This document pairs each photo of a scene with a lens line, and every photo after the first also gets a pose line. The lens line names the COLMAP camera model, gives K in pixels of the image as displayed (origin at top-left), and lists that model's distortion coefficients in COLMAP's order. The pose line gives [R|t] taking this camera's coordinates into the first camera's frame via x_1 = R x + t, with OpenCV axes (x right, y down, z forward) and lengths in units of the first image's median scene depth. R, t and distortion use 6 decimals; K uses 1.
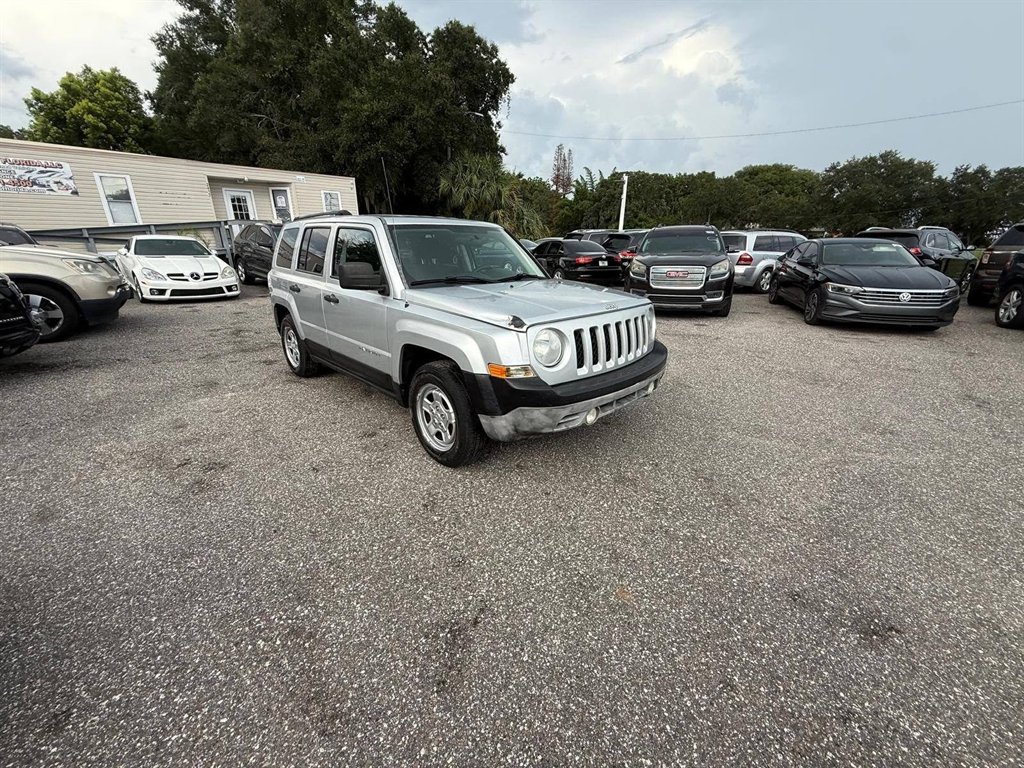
lens RADIAL K [[409.8, 0, 509.7], [0, 409.8, 383.2], [0, 0, 1]] dist [0.000152, -0.000284]
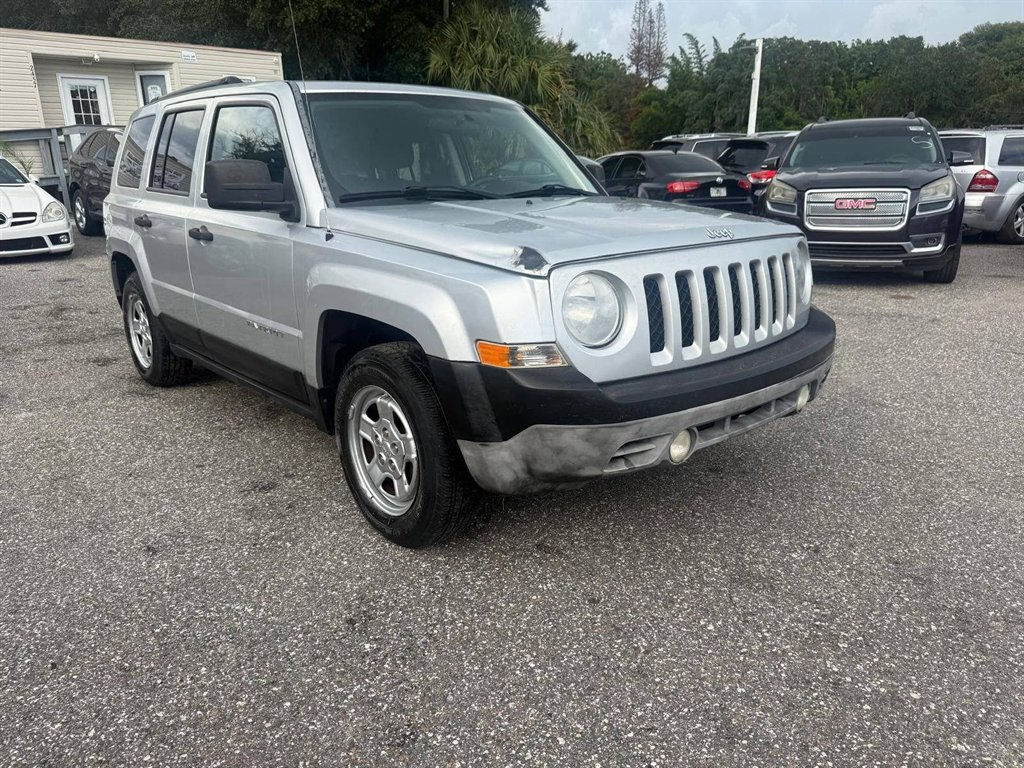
lens RADIAL K [[728.2, 0, 518.9], [0, 728.2, 381.5], [0, 0, 1]] dist [0.028082, -0.038827]
pose [[0.998818, 0.002099, -0.048554, 0.012364], [-0.004320, 0.998947, -0.045684, 0.011724], [0.048407, 0.045840, 0.997775, 0.025977]]
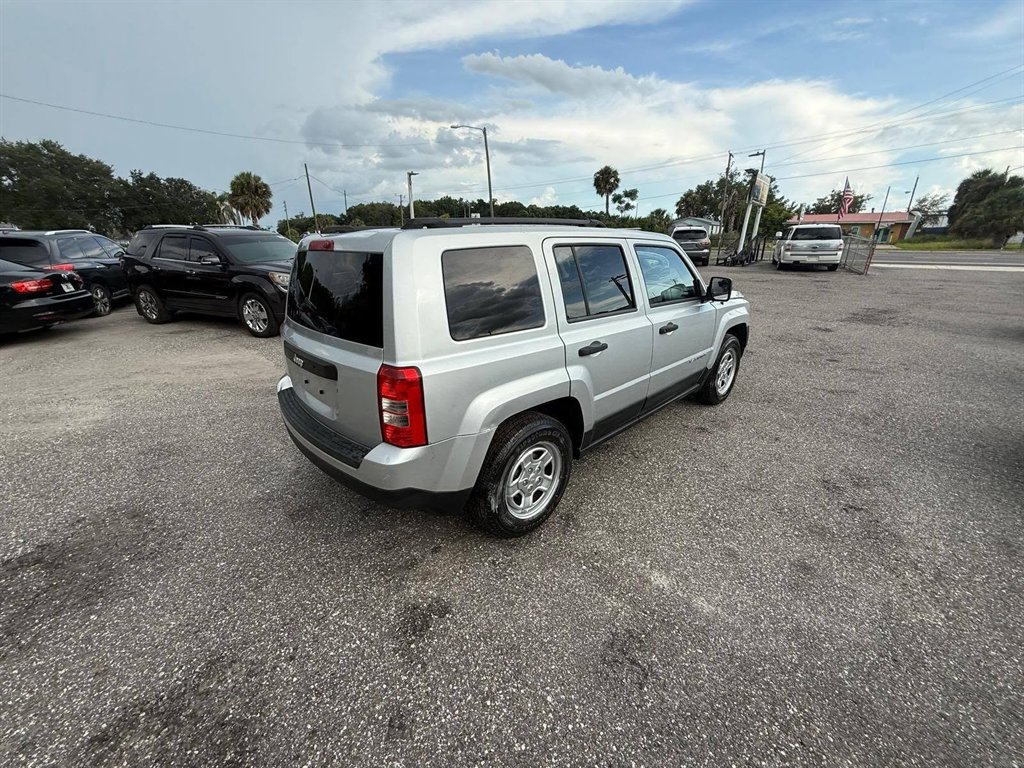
lens RADIAL K [[408.4, 0, 510.2], [0, 408.4, 384.7], [0, 0, 1]] dist [-0.001647, 0.000376]
pose [[0.025063, -0.343871, 0.938682, -0.512746], [0.335237, 0.887498, 0.316169, -0.192637], [-0.941800, 0.306757, 0.137521, 0.492719]]
